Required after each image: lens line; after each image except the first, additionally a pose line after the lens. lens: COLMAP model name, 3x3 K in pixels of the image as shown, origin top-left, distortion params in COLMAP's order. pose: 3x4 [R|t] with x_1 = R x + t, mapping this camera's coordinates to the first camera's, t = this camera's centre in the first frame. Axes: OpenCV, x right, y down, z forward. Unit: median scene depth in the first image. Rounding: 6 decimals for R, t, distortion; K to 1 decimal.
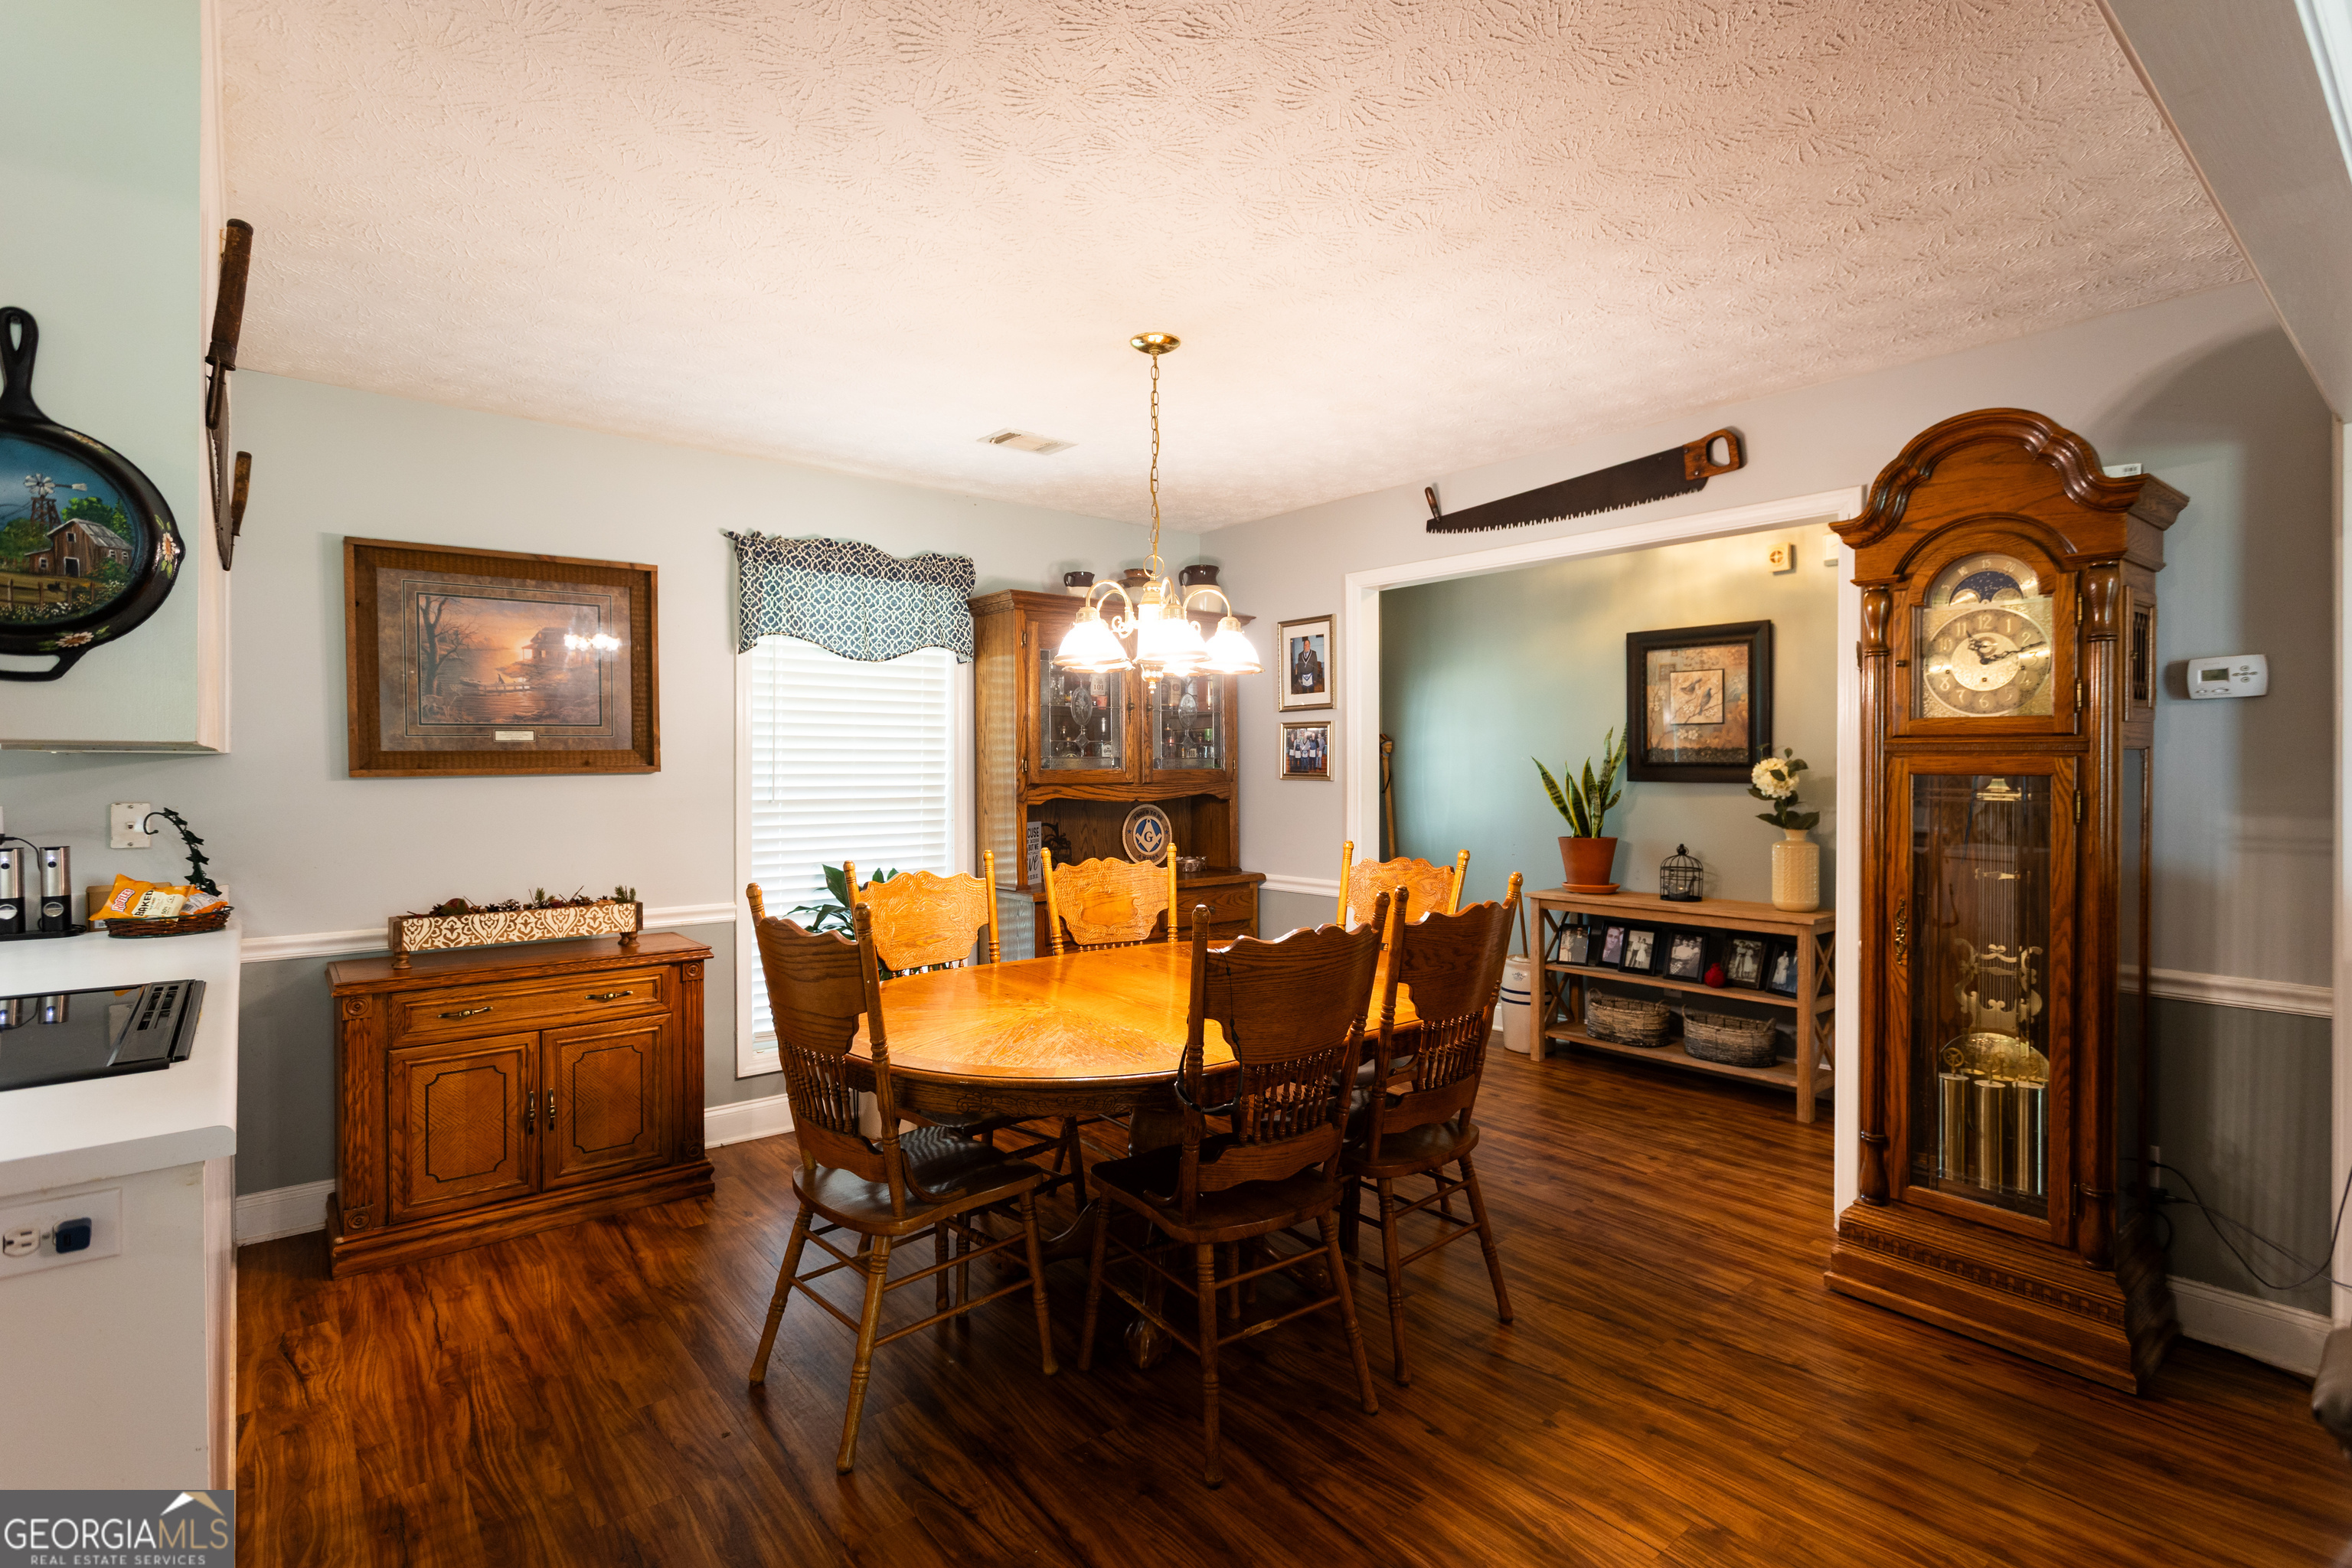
lens RADIAL K [[1132.9, 0, 1236.1], [0, 1132.9, 830.1], [0, 0, 1]] dist [-0.001714, 0.001432]
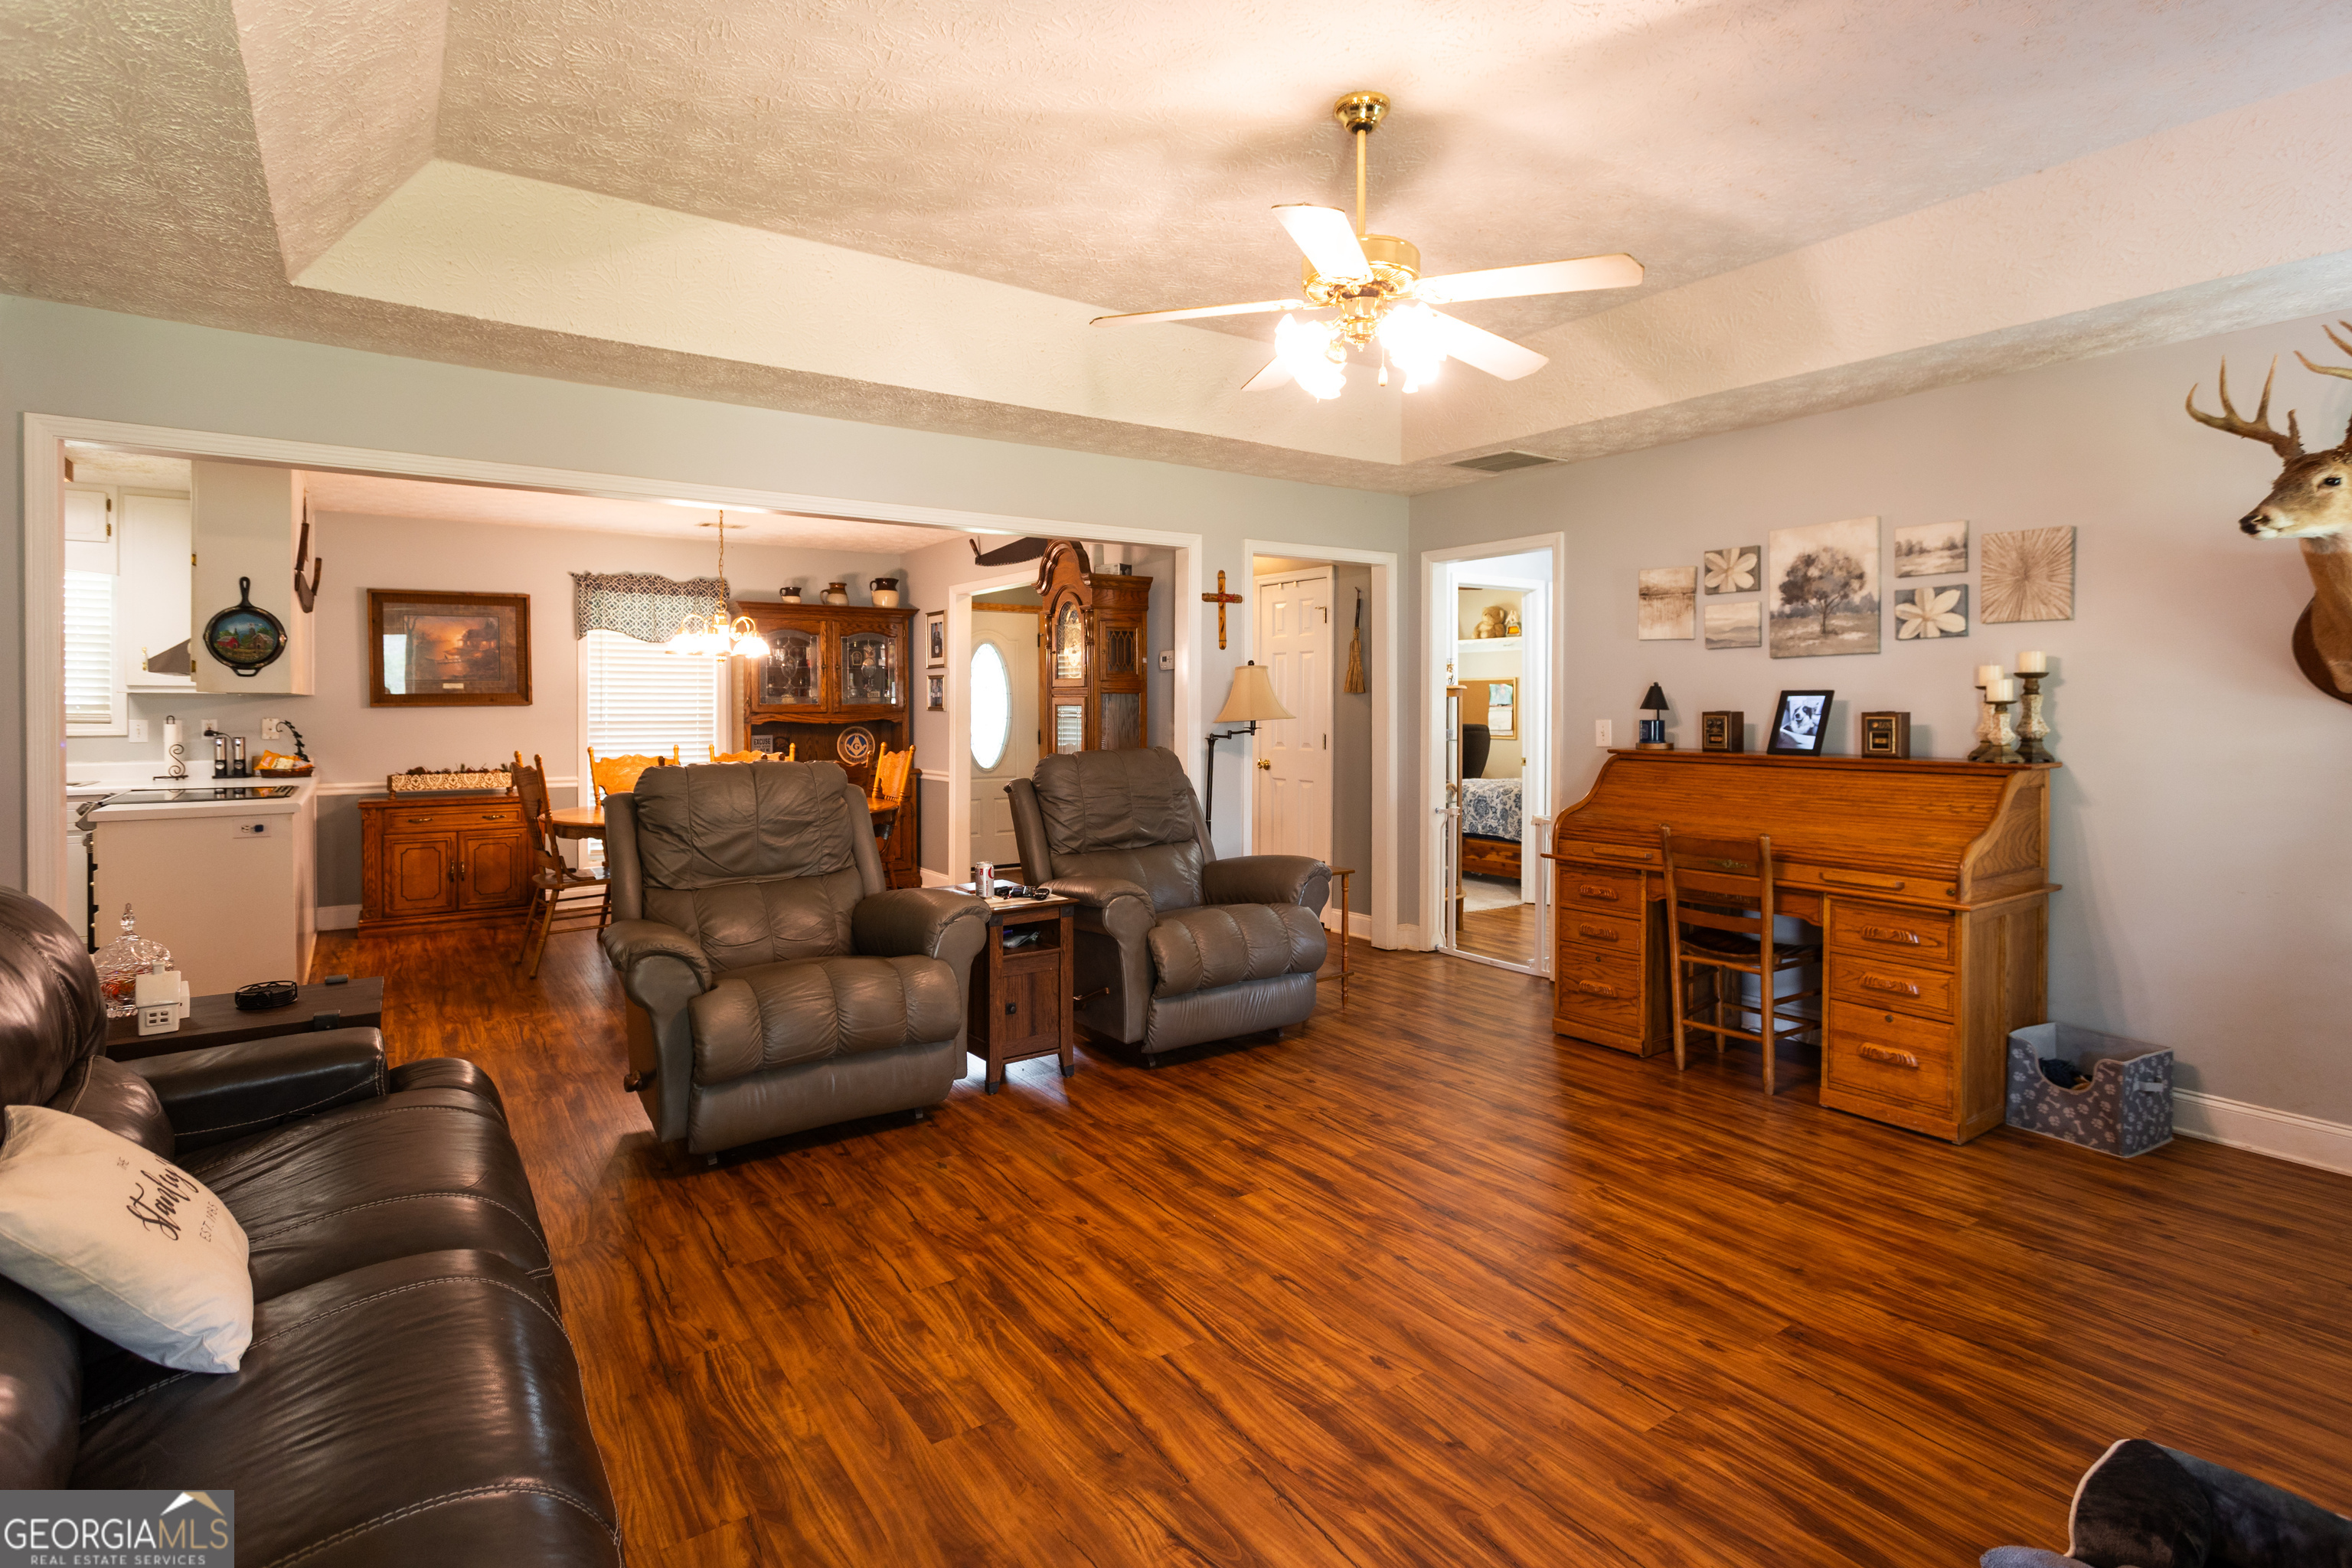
lens RADIAL K [[1132.9, 0, 1190.1], [0, 1132.9, 780.3], [0, 0, 1]] dist [-0.001714, 0.001432]
pose [[0.996130, 0.006016, -0.087685, 0.860807], [-0.005233, 0.999944, 0.009167, 0.059244], [0.087735, -0.008673, 0.996106, -0.894378]]
